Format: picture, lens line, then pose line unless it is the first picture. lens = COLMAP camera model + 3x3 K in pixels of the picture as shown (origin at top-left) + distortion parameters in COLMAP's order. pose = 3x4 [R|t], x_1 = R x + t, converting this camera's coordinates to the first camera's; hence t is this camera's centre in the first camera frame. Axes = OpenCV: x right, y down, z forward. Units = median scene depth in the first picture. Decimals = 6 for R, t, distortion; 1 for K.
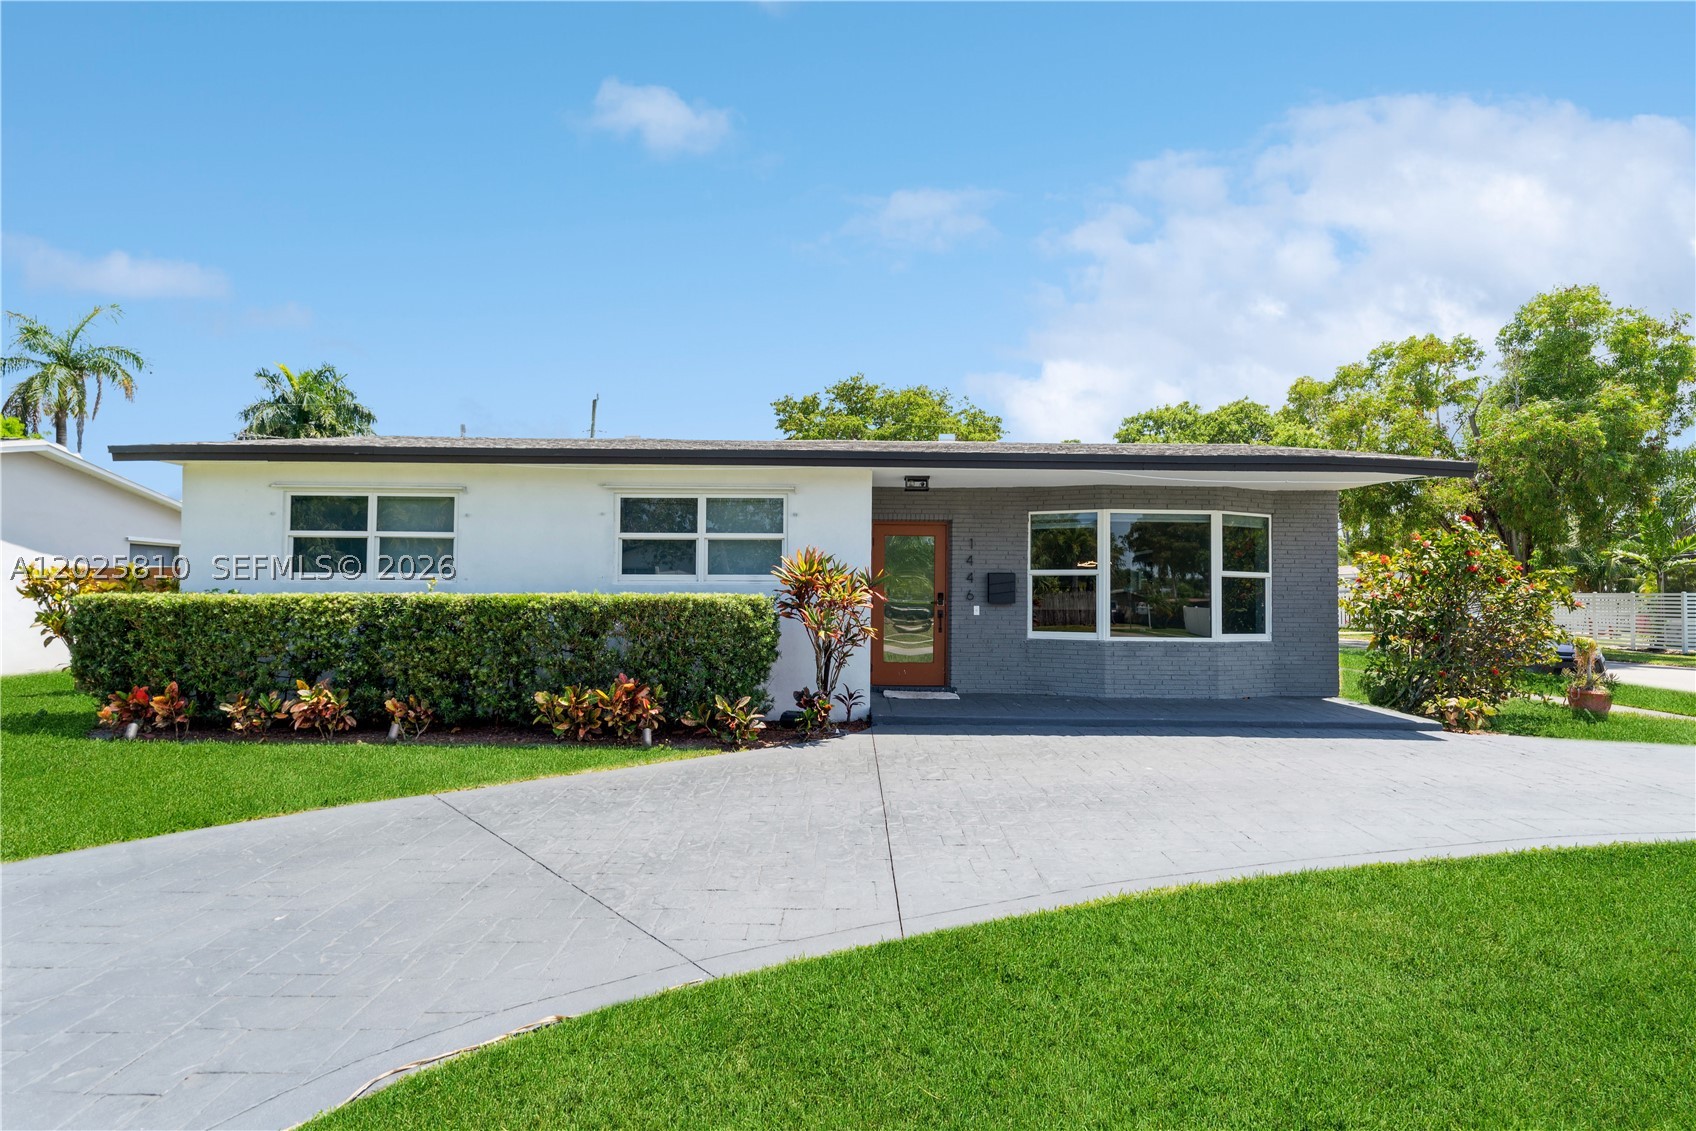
lens RADIAL K [[851.0, 0, 848.0], [0, 851.0, 524.7], [0, 0, 1]] dist [0.001528, -0.000388]
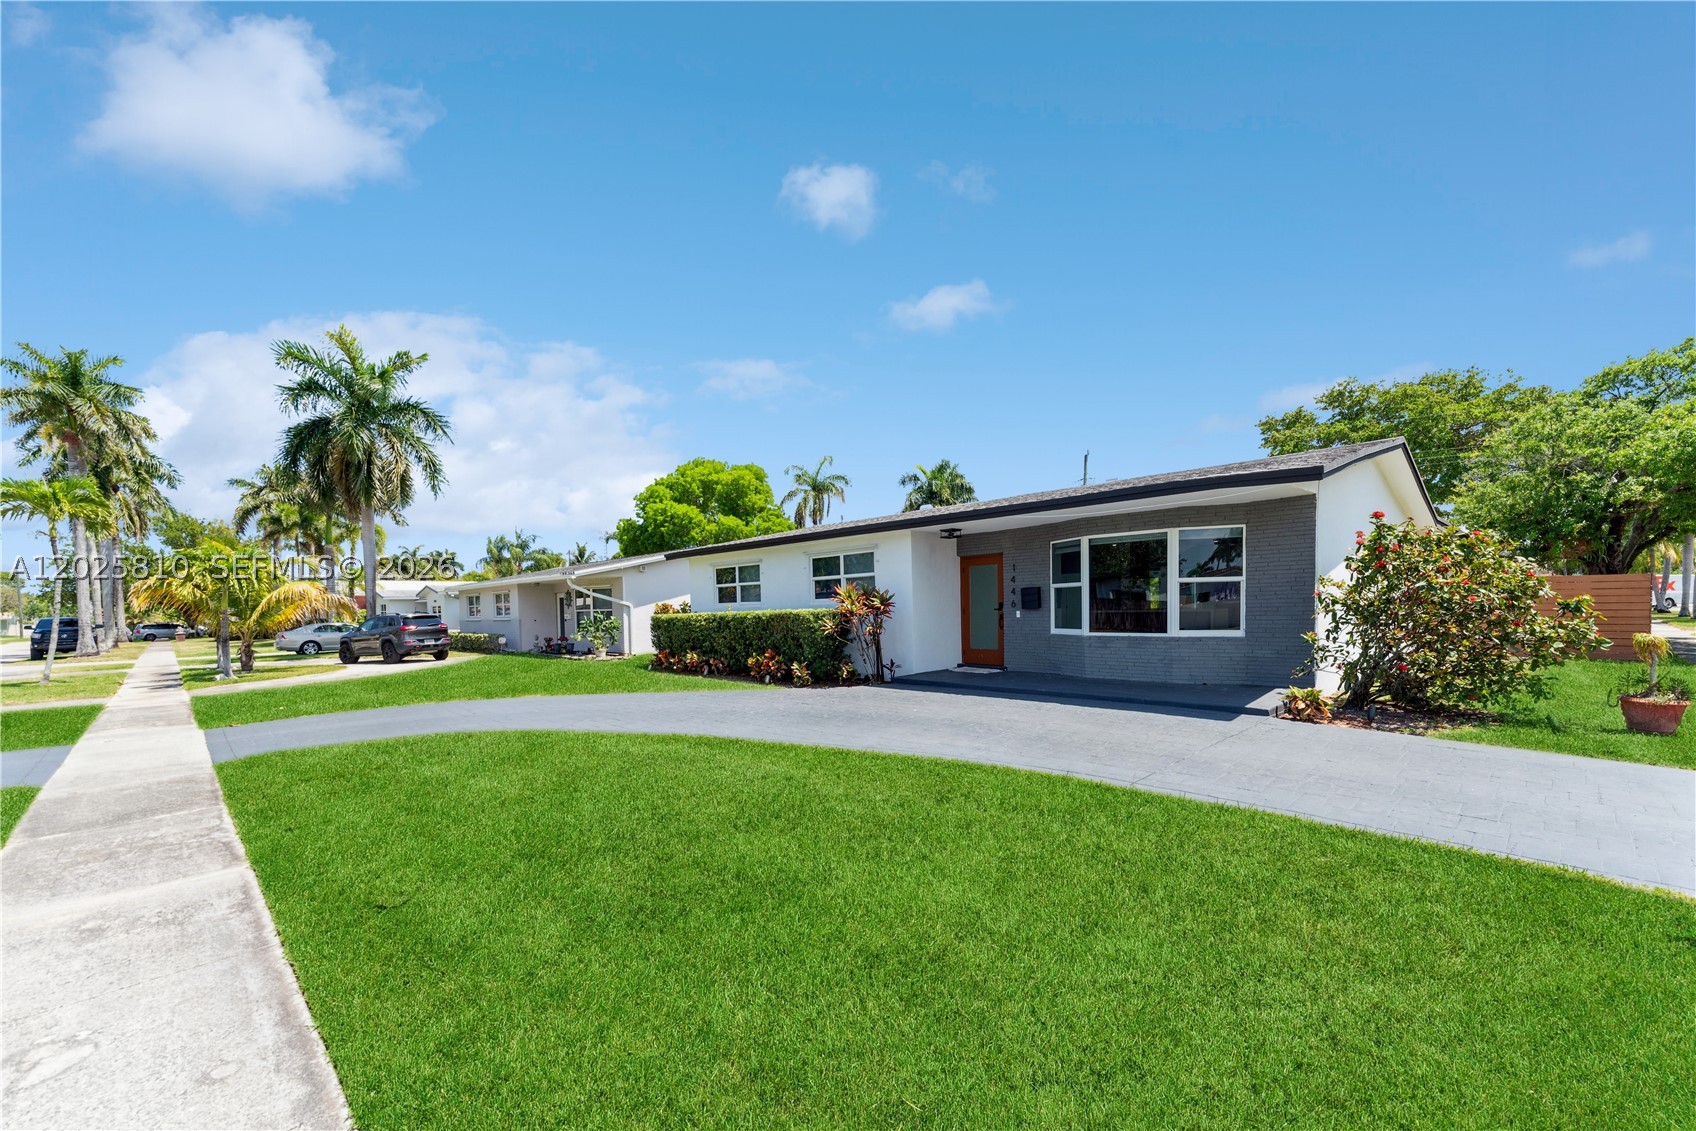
lens RADIAL K [[673.6, 0, 860.8], [0, 673.6, 575.0], [0, 0, 1]] dist [0.001913, 0.000125]
pose [[0.703994, -0.058903, -0.707759, 0.773513], [0.089117, 0.996005, 0.005751, 0.004644], [0.704592, -0.067122, 0.706431, 0.013164]]
